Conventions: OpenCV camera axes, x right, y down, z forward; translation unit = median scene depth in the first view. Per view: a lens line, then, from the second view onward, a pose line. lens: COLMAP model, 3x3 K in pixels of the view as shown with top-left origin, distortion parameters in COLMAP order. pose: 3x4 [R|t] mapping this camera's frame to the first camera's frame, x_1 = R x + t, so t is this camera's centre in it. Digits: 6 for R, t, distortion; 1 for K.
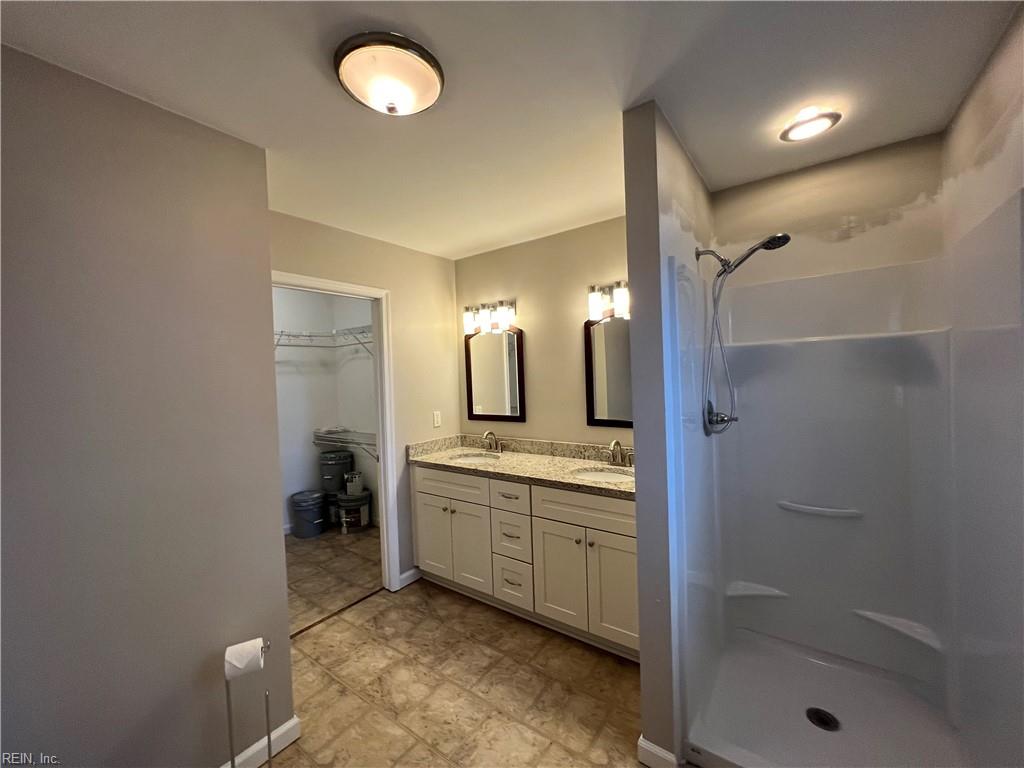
lens RADIAL K [[410.8, 0, 508.9], [0, 410.8, 384.6], [0, 0, 1]] dist [-0.003308, 0.000943]
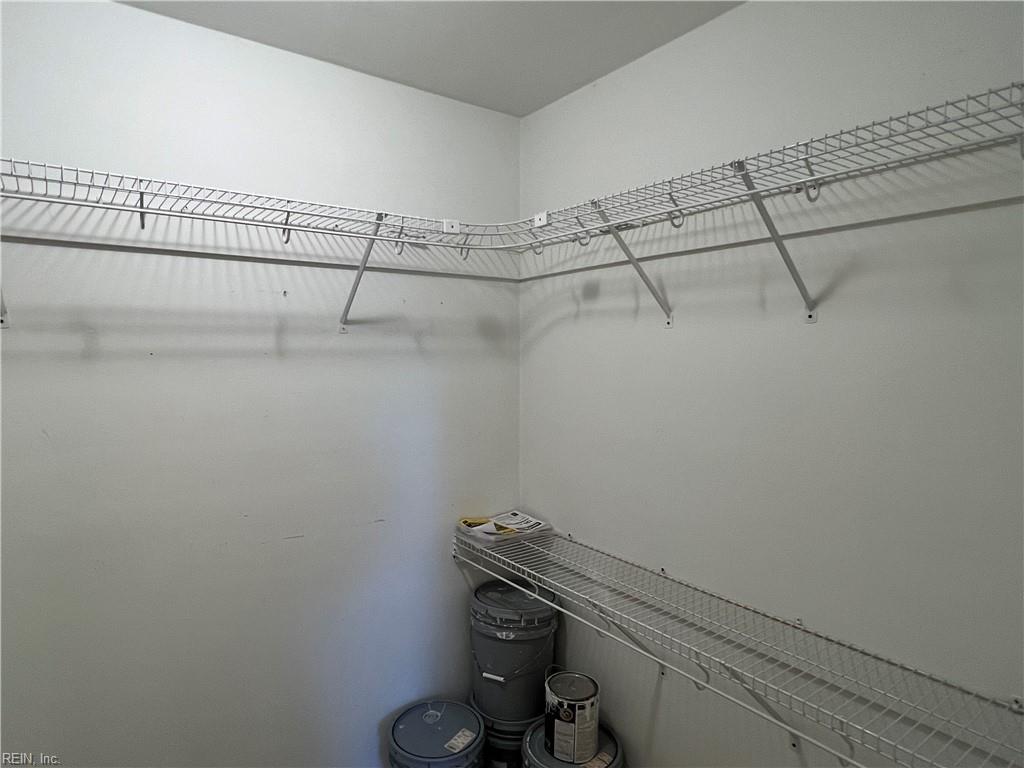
lens RADIAL K [[600.3, 0, 515.9], [0, 600.3, 385.0], [0, 0, 1]] dist [0.002340, -0.000483]
pose [[0.957290, 0.050293, -0.284720, -0.417270], [-0.038274, 0.998132, 0.047627, -0.043032], [0.286584, -0.034696, 0.957427, 0.773522]]
